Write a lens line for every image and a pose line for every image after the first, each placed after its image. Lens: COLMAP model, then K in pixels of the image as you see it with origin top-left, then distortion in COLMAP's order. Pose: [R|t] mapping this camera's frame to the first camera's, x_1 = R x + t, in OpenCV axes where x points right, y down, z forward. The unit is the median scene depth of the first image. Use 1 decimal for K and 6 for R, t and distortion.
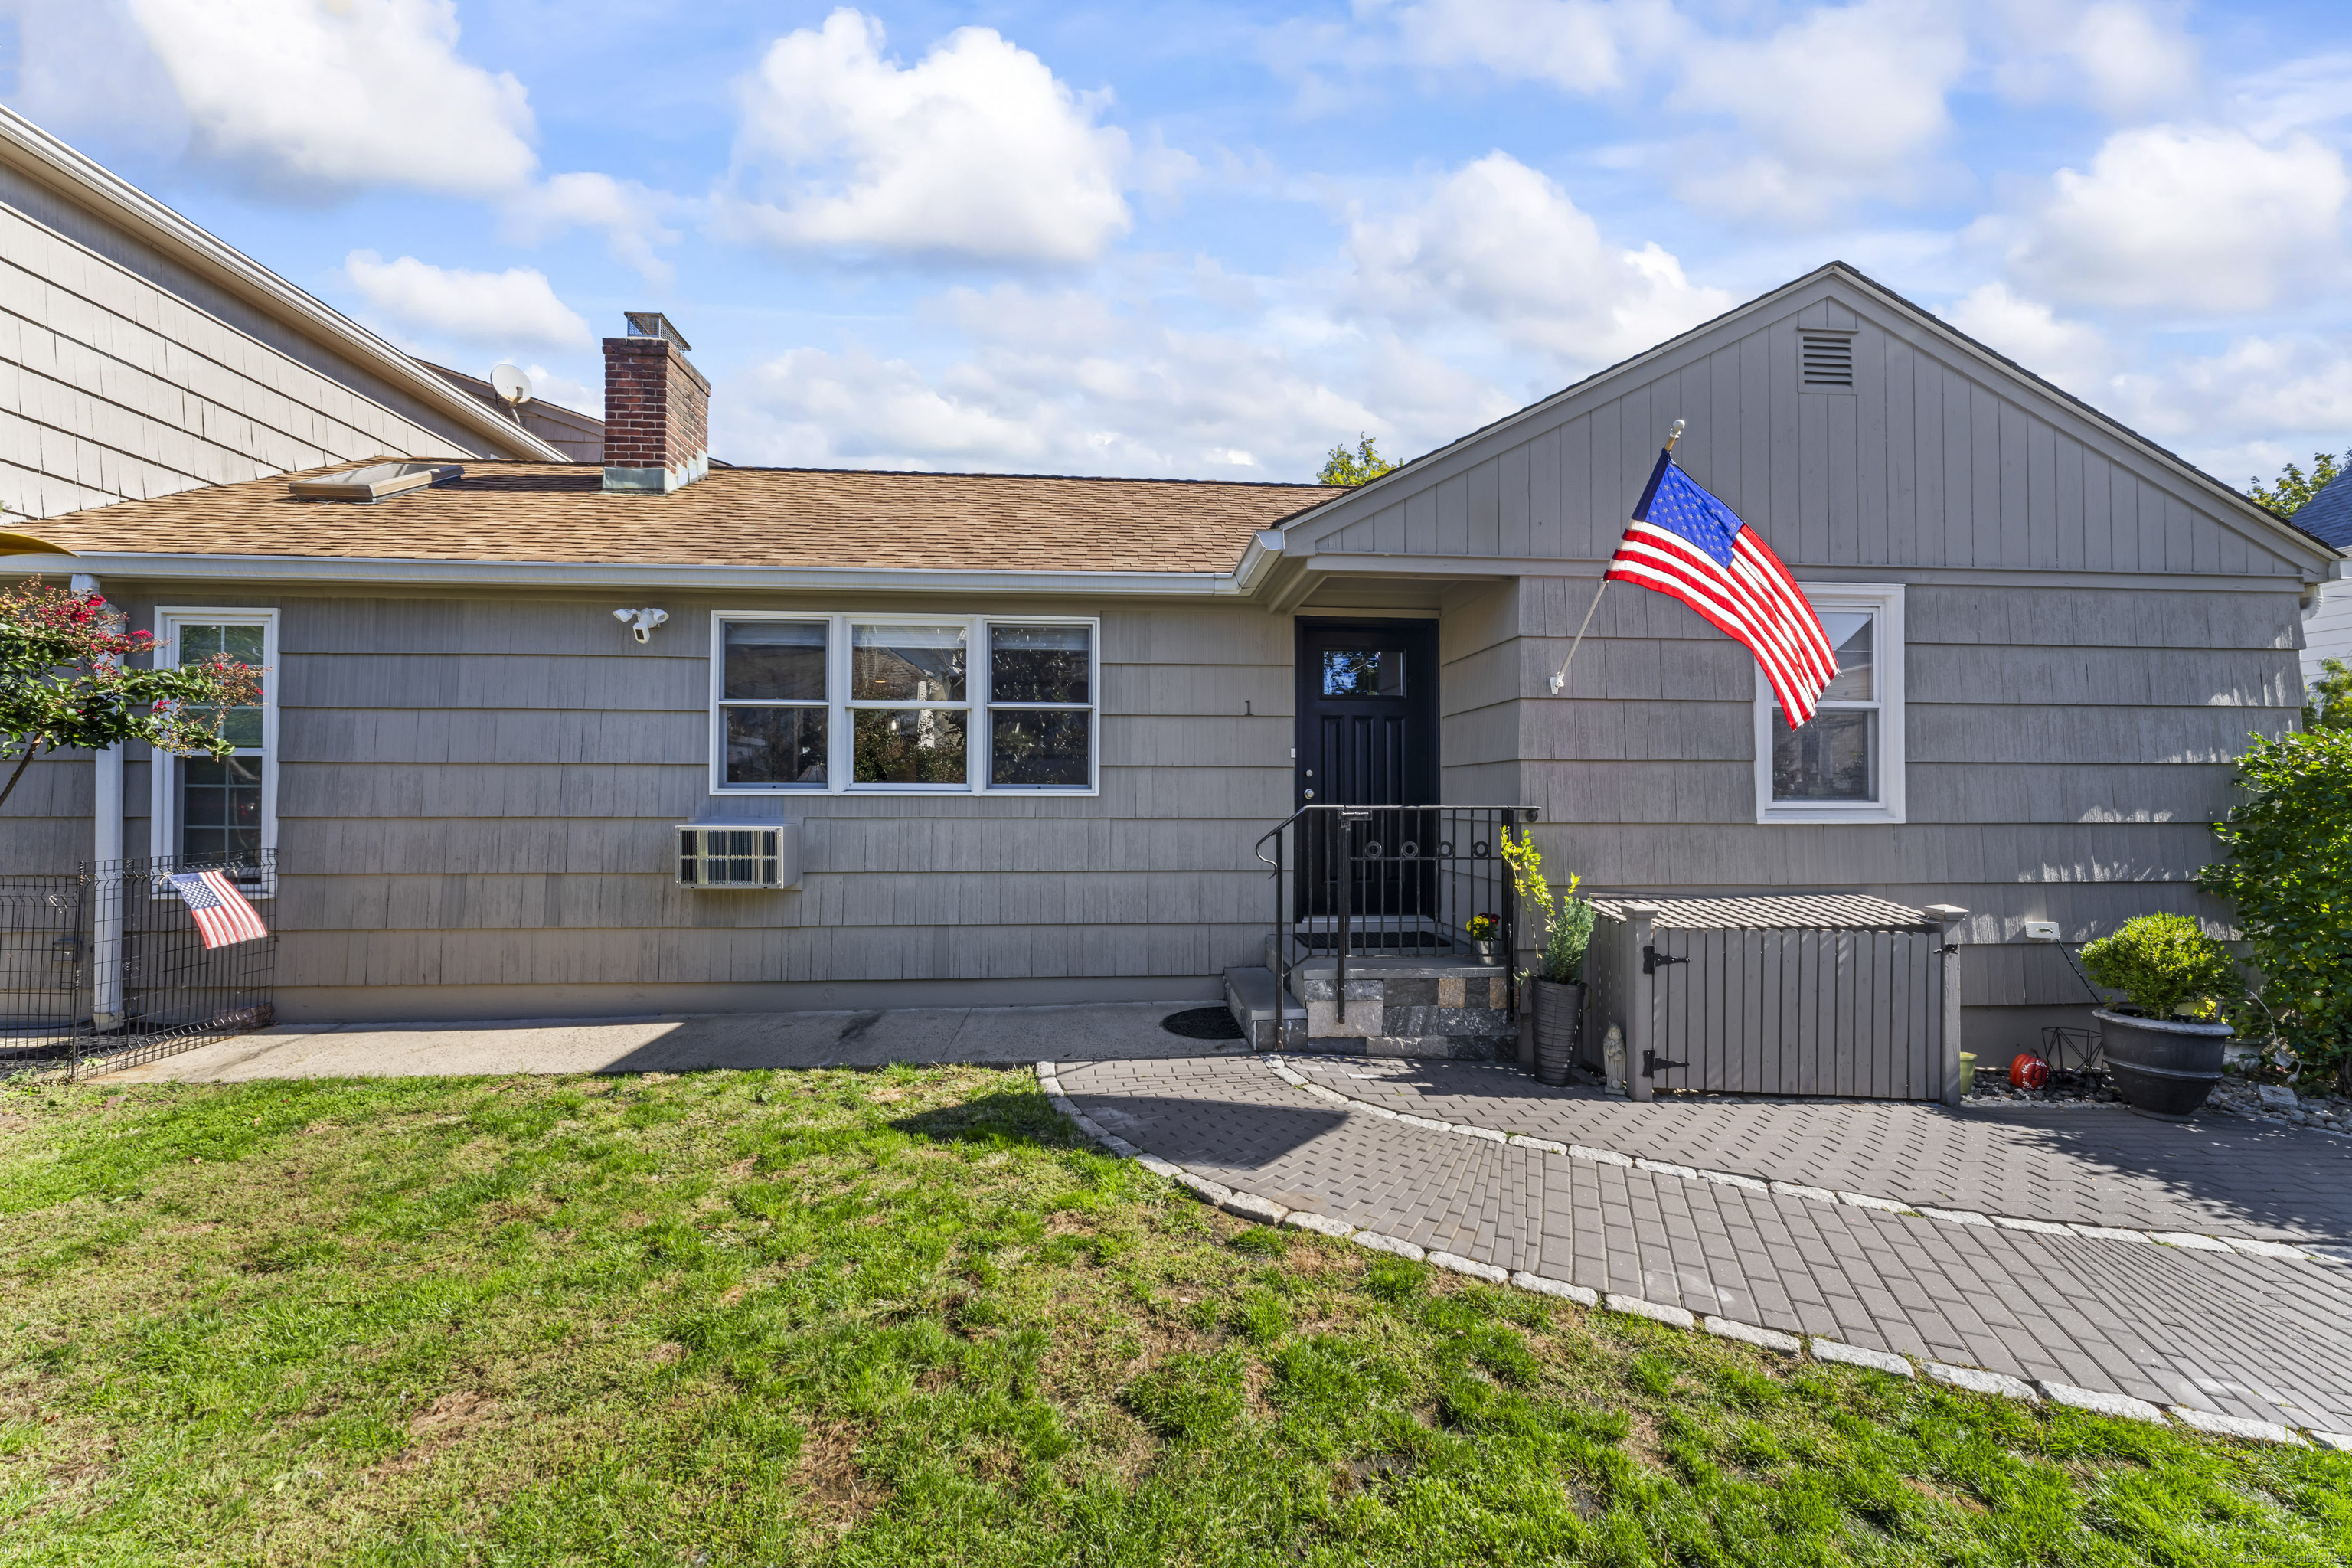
lens RADIAL K [[948.5, 0, 1158.6], [0, 948.5, 782.7], [0, 0, 1]] dist [-0.000898, -0.000979]
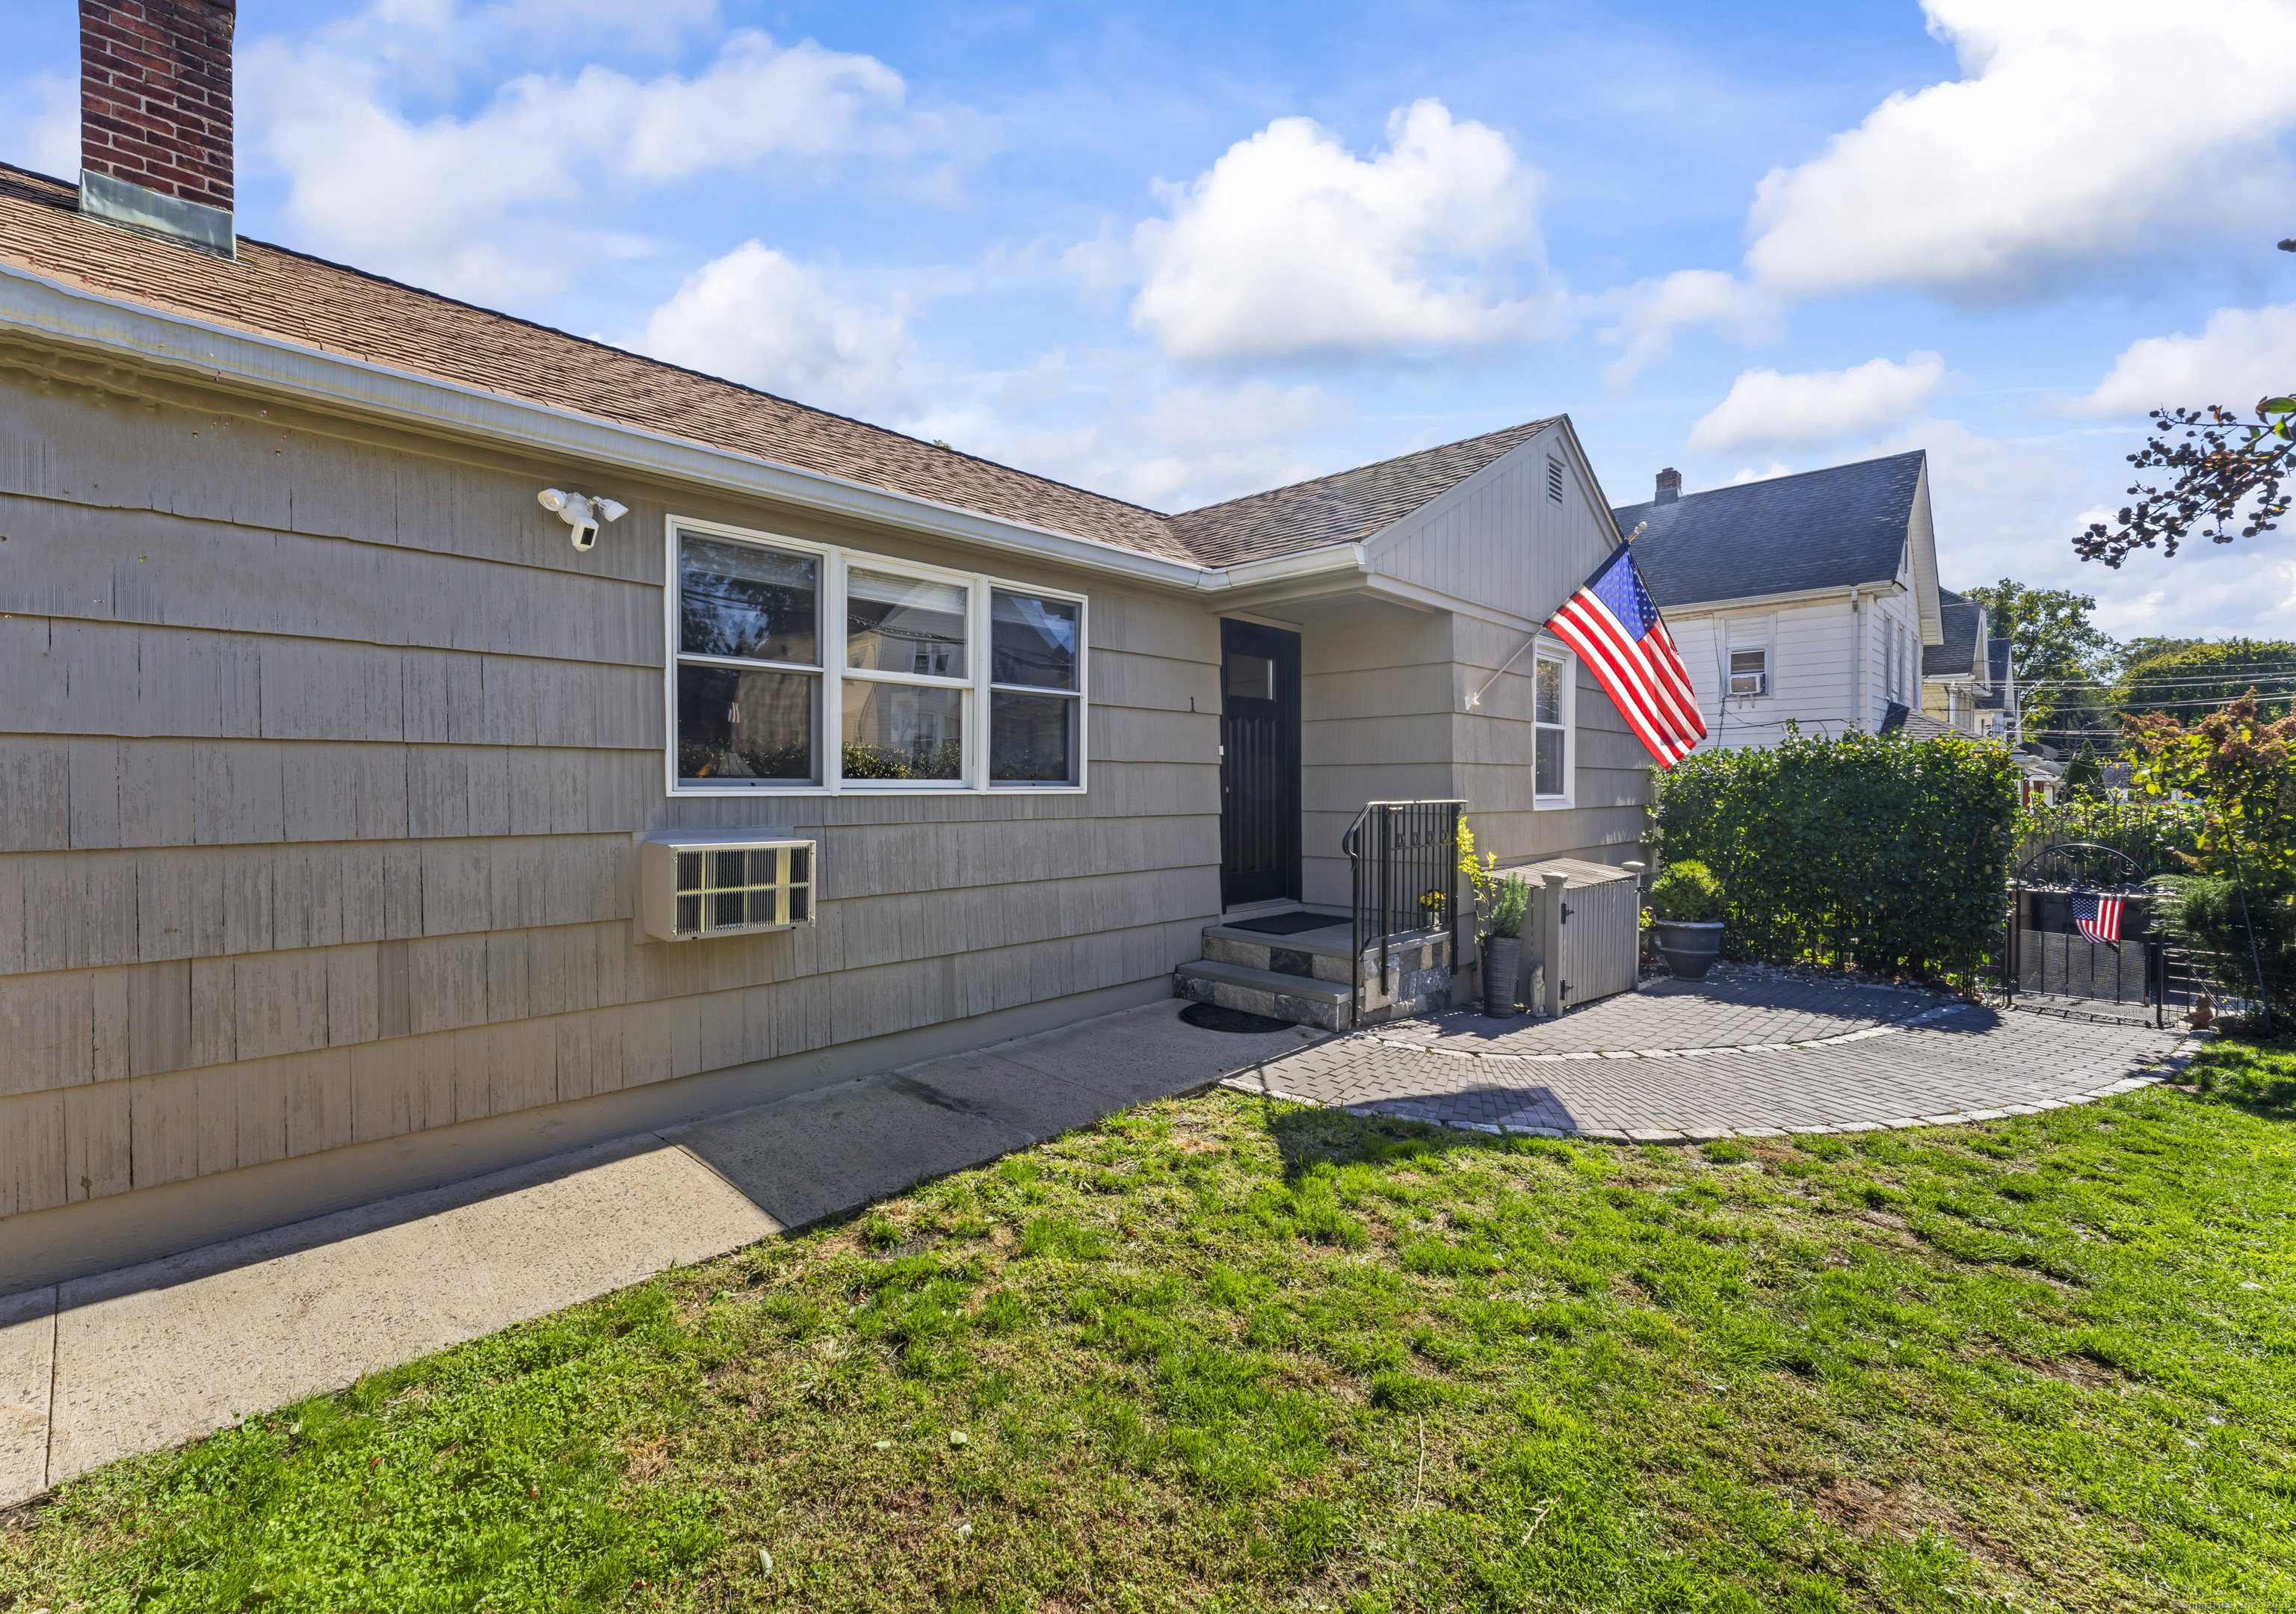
lens RADIAL K [[974.9, 0, 1138.6], [0, 974.9, 793.0], [0, 0, 1]] dist [-0.000478, -0.000654]
pose [[0.755793, -0.007167, 0.654771, -0.688965], [-0.008710, 0.999742, 0.020996, -0.006771], [-0.654752, -0.021572, 0.755536, 0.284844]]
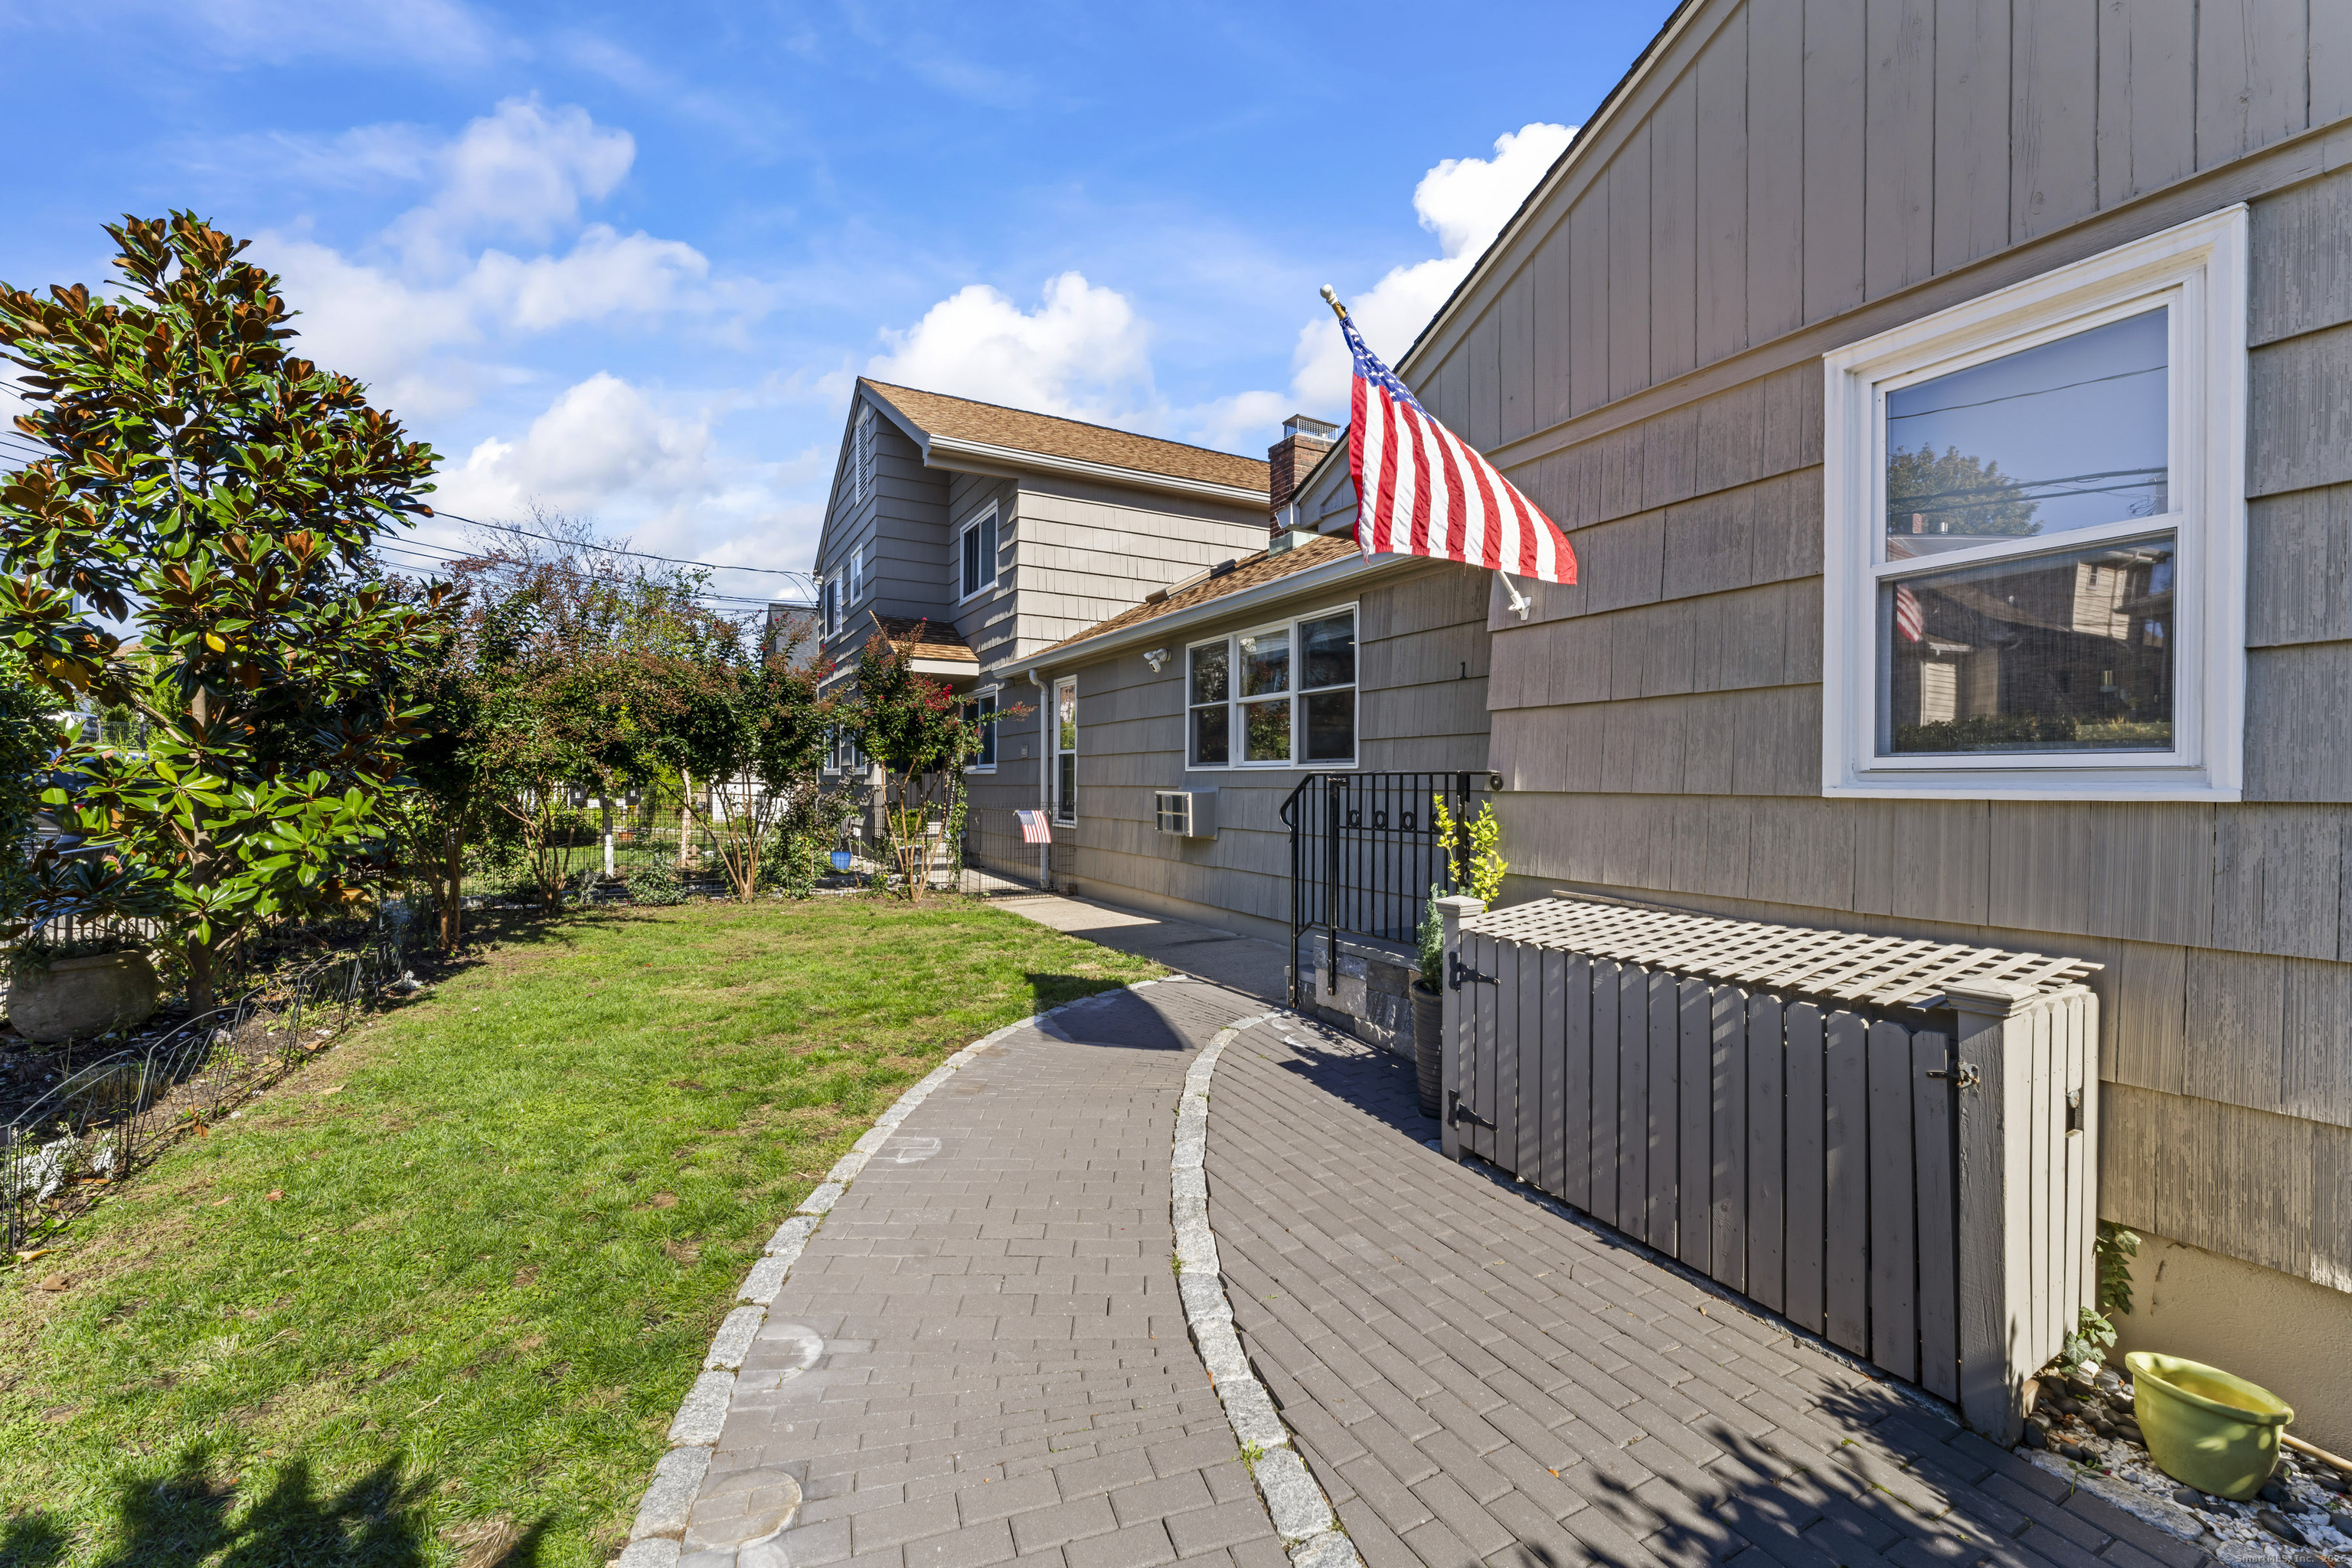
lens RADIAL K [[948.5, 0, 1167.6], [0, 948.5, 785.6], [0, 0, 1]] dist [-0.000898, -0.000979]
pose [[0.418875, 0.002096, -0.908041, 0.884812], [0.008068, 0.999949, 0.006030, 0.027435], [0.908008, -0.009852, 0.418837, 0.387019]]
